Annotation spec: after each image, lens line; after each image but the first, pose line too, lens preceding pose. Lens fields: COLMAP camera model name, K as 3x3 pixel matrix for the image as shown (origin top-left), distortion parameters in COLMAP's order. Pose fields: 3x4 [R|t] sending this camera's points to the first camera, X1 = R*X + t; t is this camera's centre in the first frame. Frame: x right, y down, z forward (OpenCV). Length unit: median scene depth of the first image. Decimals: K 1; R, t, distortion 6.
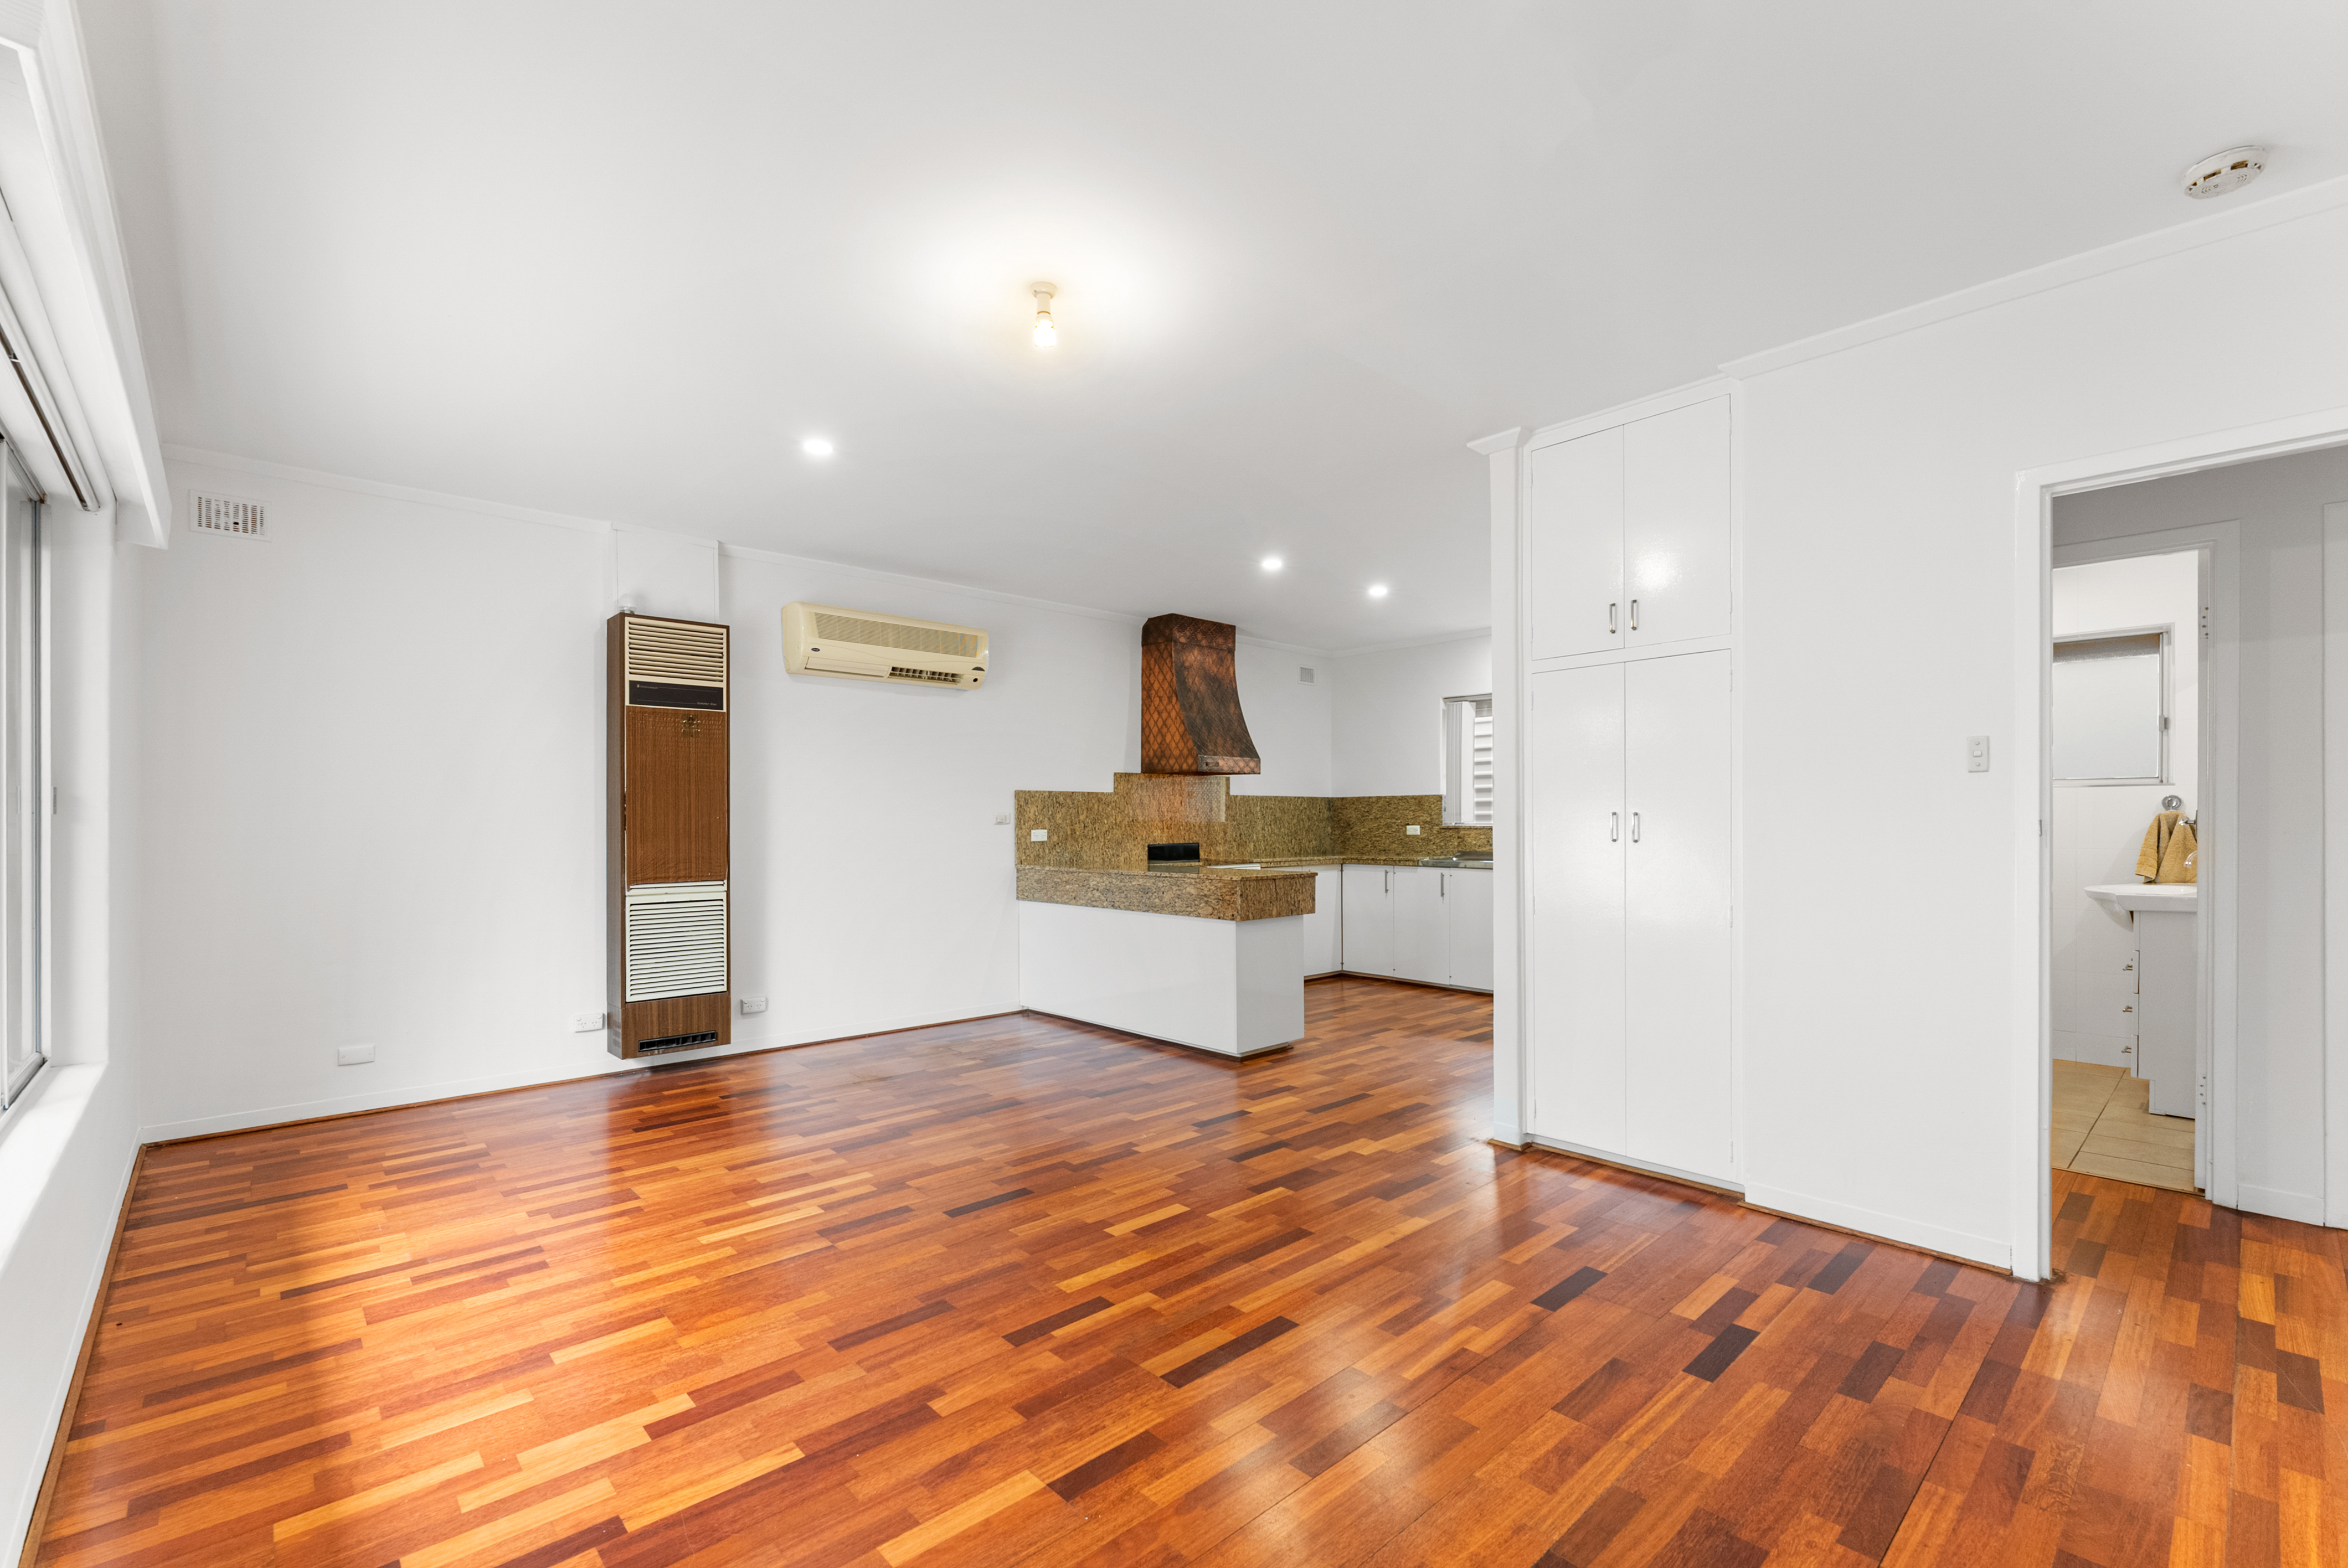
lens RADIAL K [[1007.9, 0, 1173.4], [0, 1007.9, 825.2], [0, 0, 1]] dist [-0.000759, -0.000131]
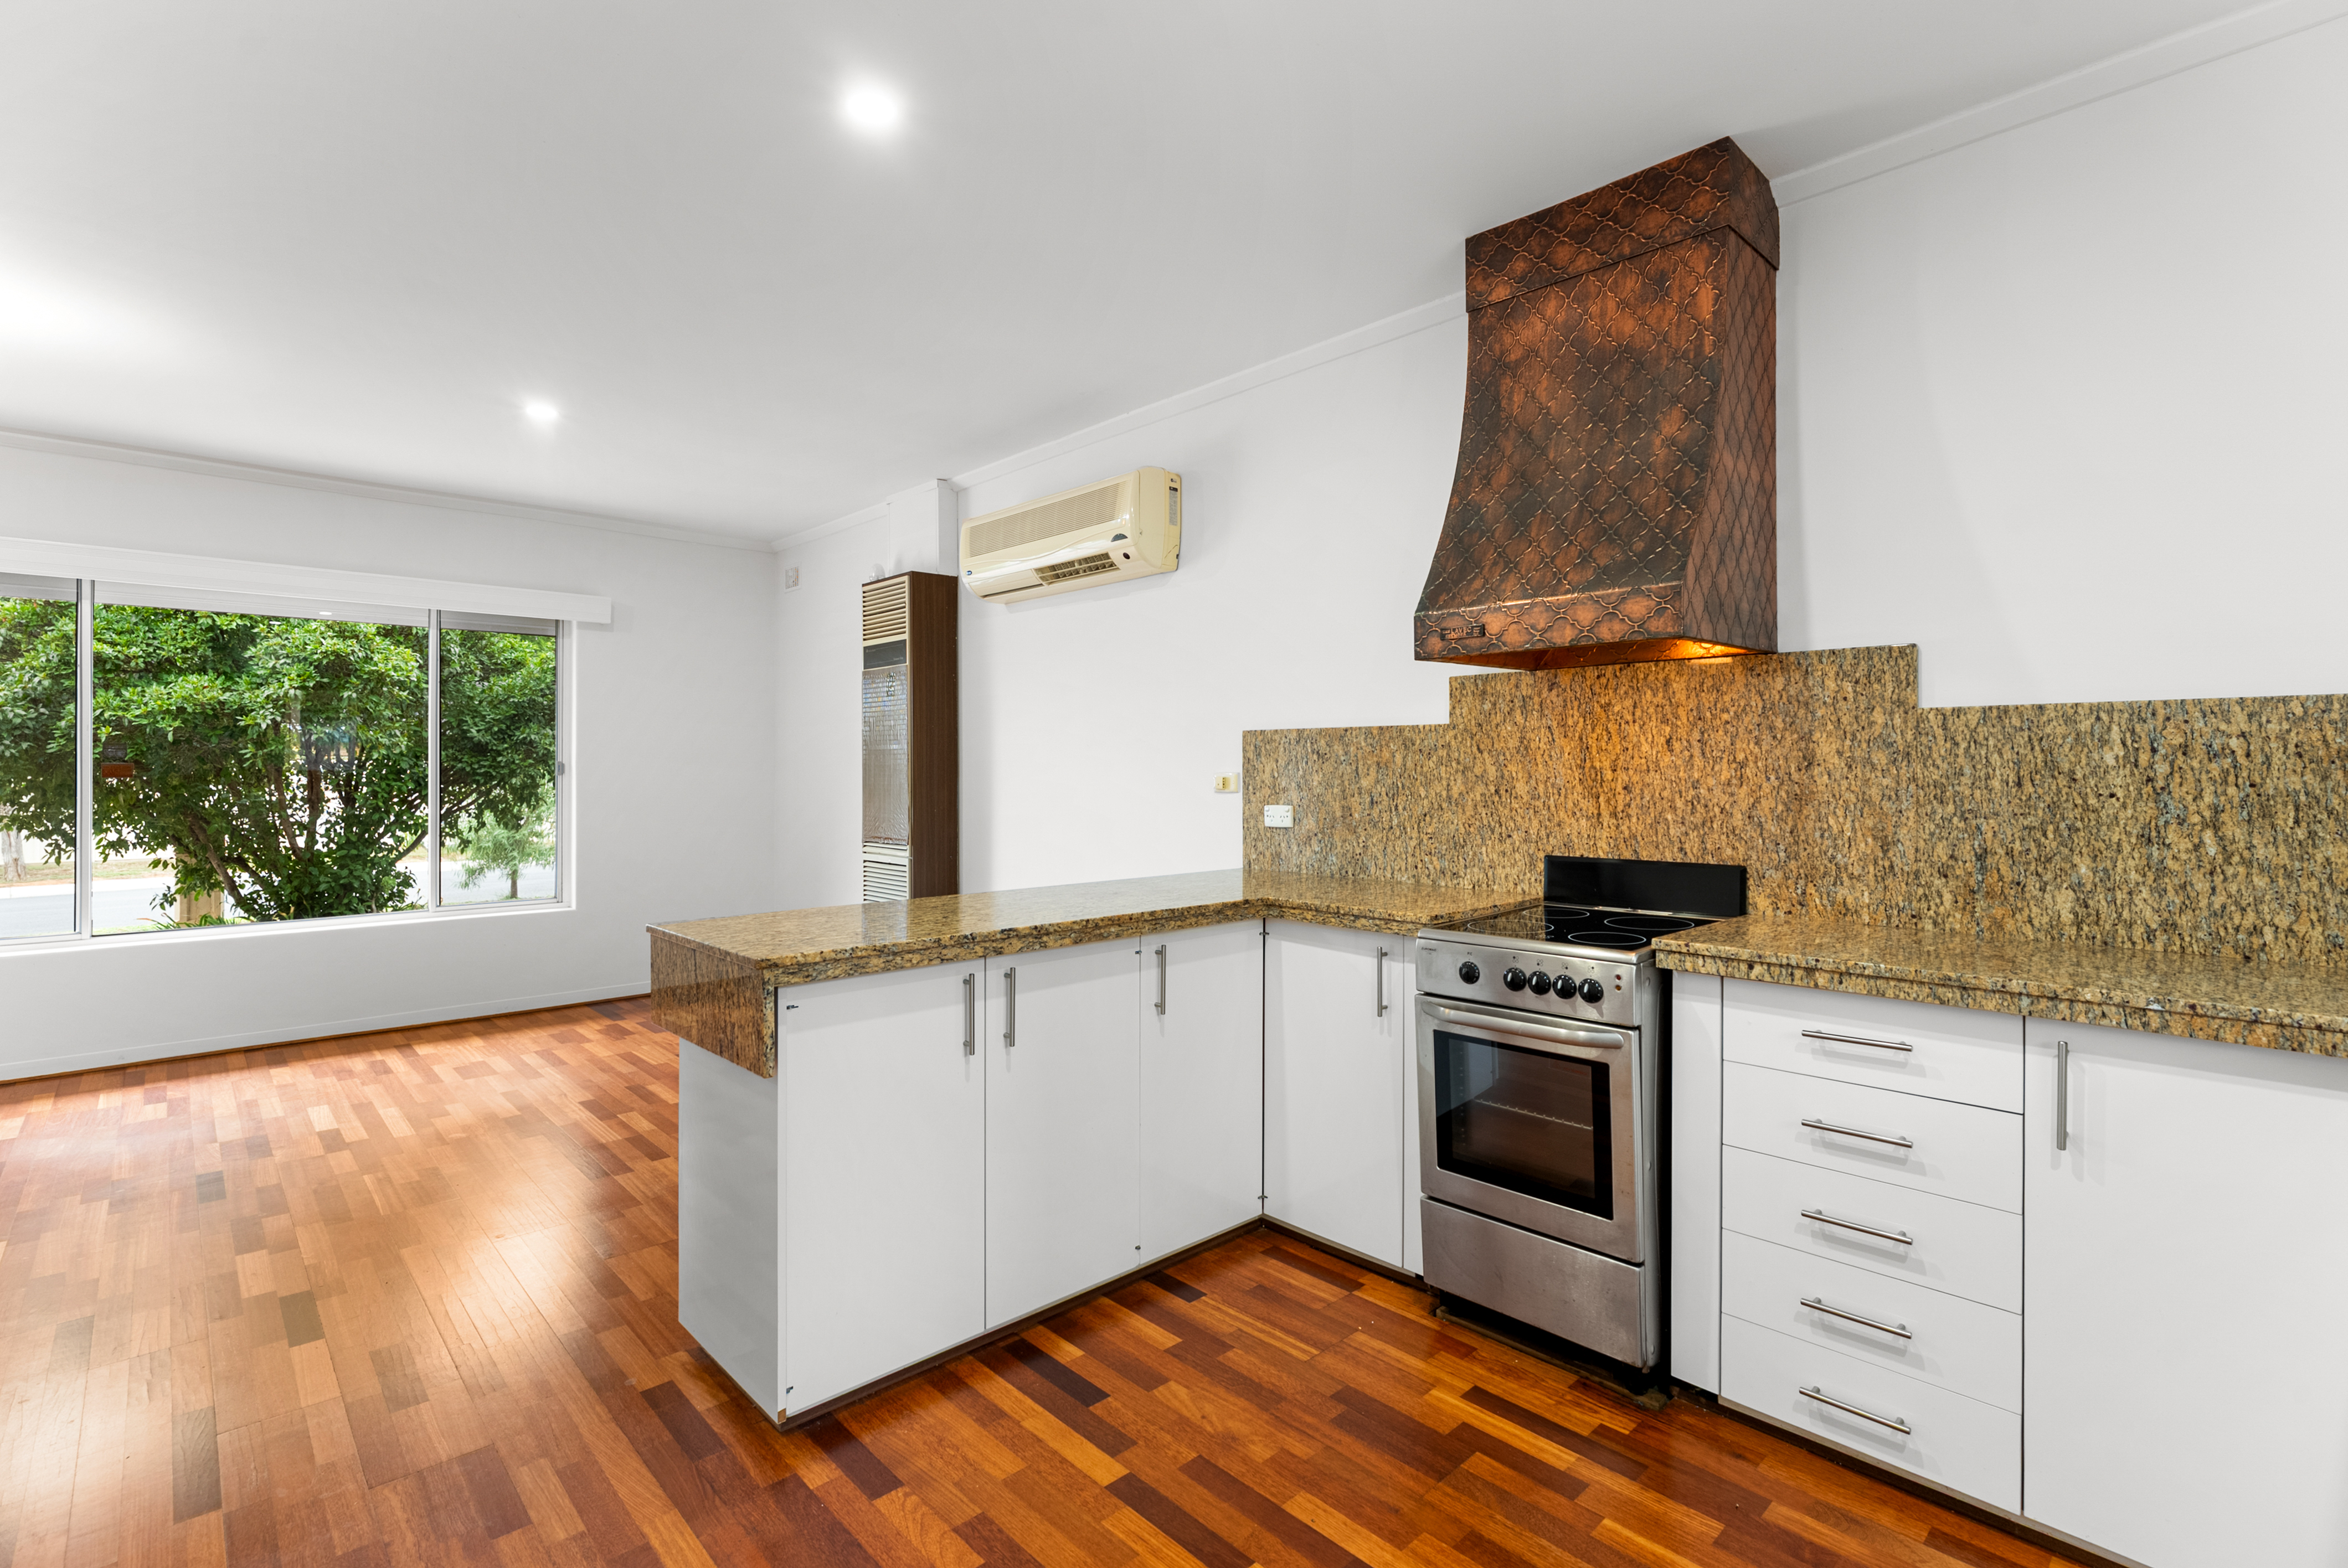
lens RADIAL K [[1073.0, 0, 1171.7], [0, 1073.0, 768.1], [0, 0, 1]] dist [-0.003416, -0.000215]
pose [[0.012061, 0.003162, -0.999922, 0.570367], [-0.004400, 0.999985, 0.003109, -0.021930], [0.999918, 0.004362, 0.012074, 1.280986]]
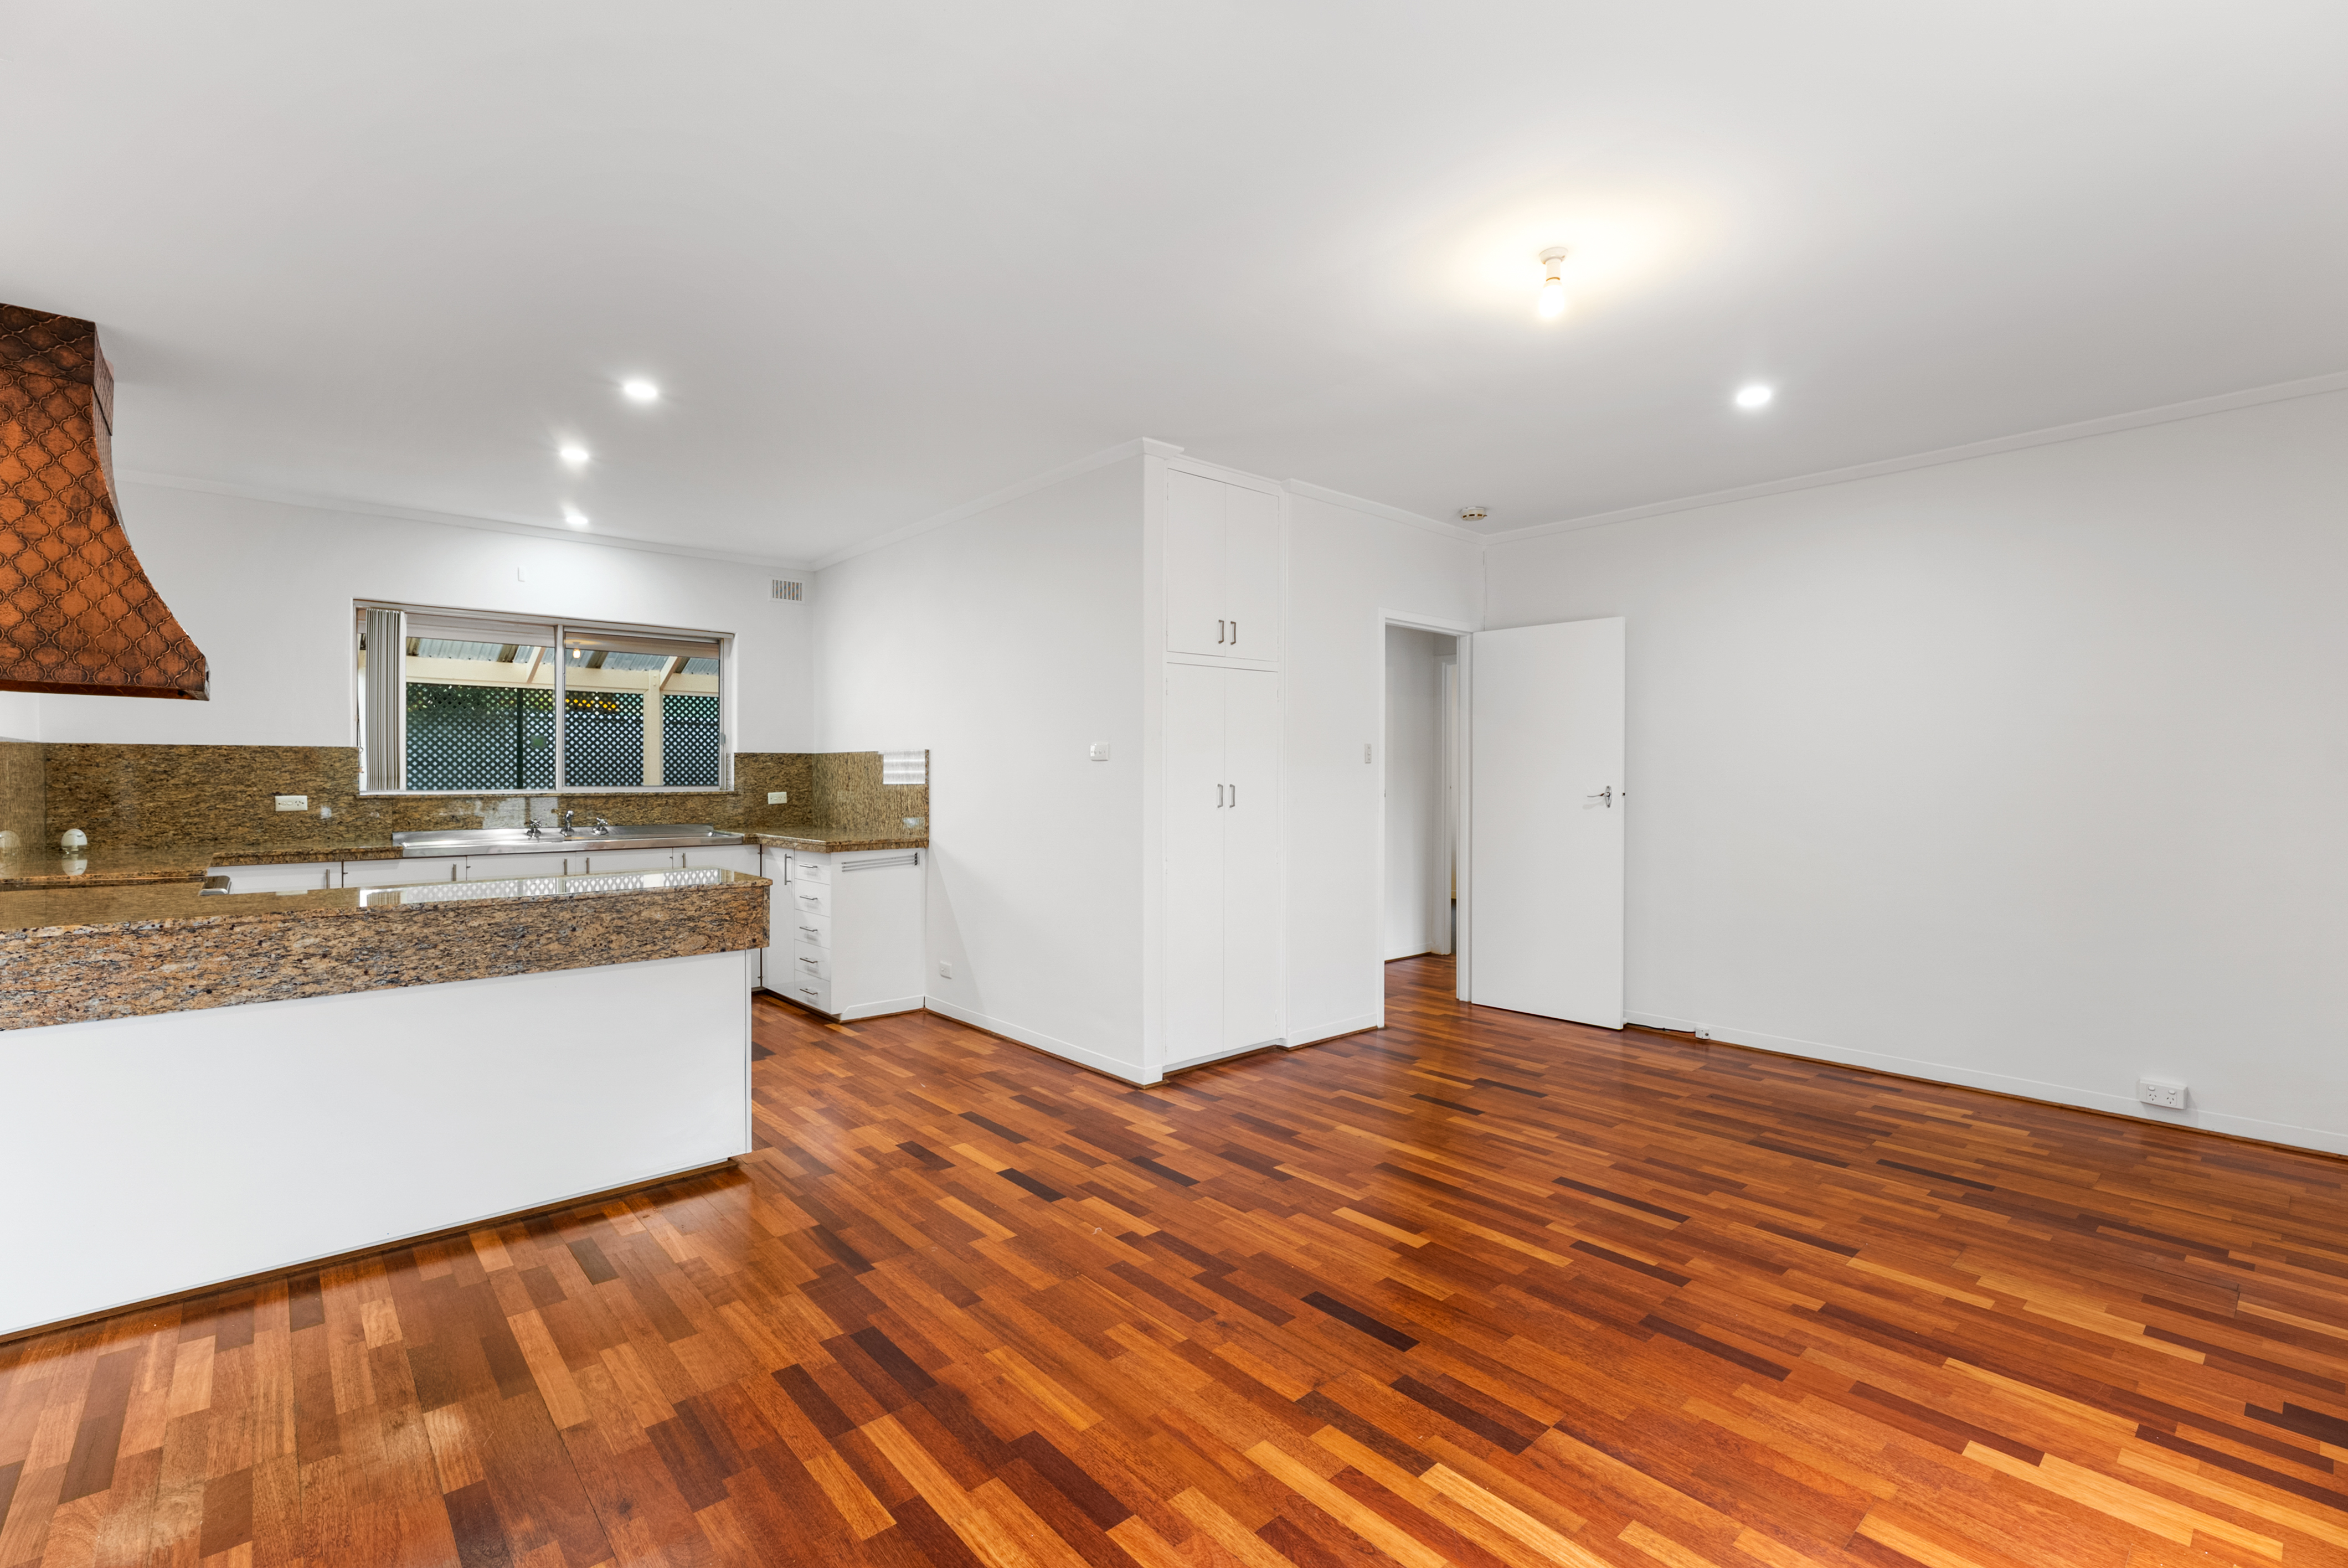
lens RADIAL K [[1033.5, 0, 1169.6], [0, 1033.5, 779.8], [0, 0, 1]] dist [0.000456, -0.000132]
pose [[0.023909, -0.002816, 0.999710, -0.634195], [0.002194, 0.999994, 0.002765, -0.016516], [-0.999712, 0.002128, 0.023915, 0.753116]]
